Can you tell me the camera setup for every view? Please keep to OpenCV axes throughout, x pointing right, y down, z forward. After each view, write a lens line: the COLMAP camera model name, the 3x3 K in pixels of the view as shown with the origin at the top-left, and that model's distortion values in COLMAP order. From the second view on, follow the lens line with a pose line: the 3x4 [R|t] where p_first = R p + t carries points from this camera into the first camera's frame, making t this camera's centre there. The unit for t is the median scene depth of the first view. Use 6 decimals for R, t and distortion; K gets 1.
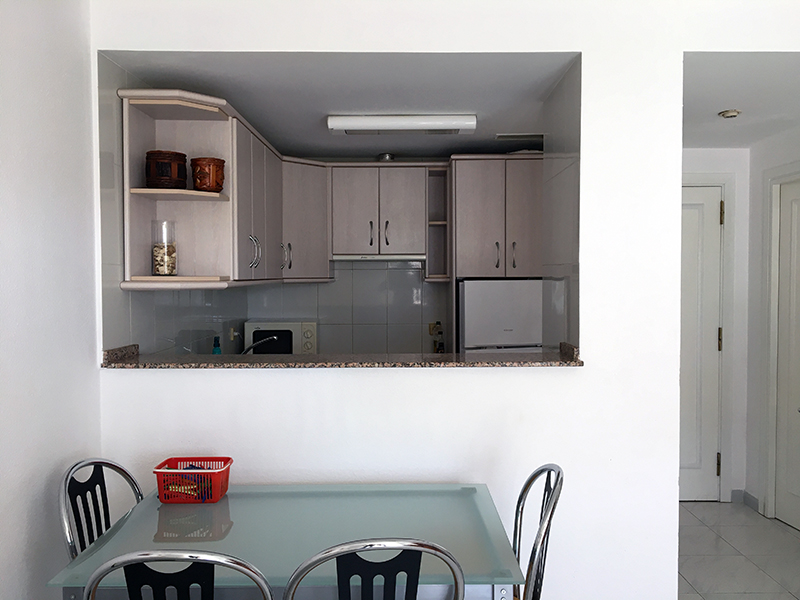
lens RADIAL K [[671.6, 0, 407.4], [0, 671.6, 296.5], [0, 0, 1]] dist [0.053895, -0.032399]
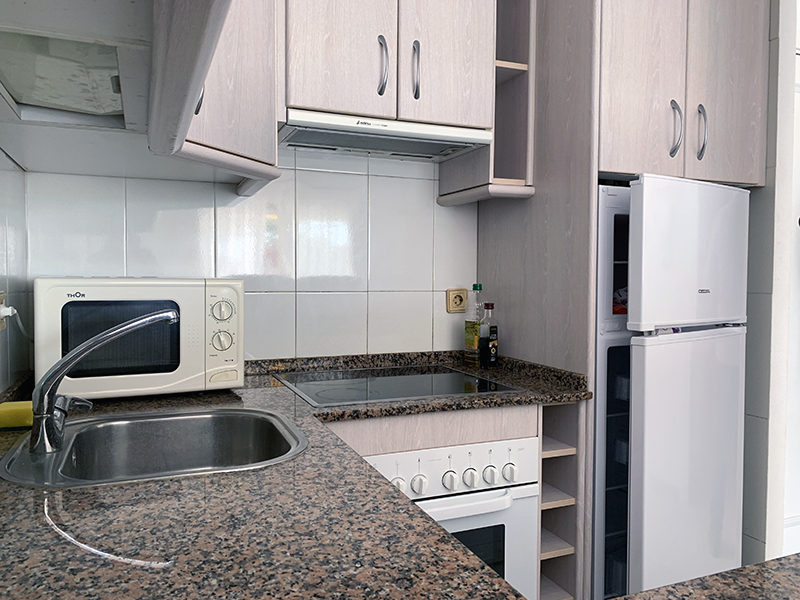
lens RADIAL K [[612.4, 0, 398.5], [0, 612.4, 296.6], [0, 0, 1]] dist [0.006614, 0.015661]
pose [[0.931130, -0.005997, 0.364637, -0.182918], [0.006104, 0.999981, 0.000860, 0.048498], [-0.364635, 0.001425, 0.931149, 0.641195]]
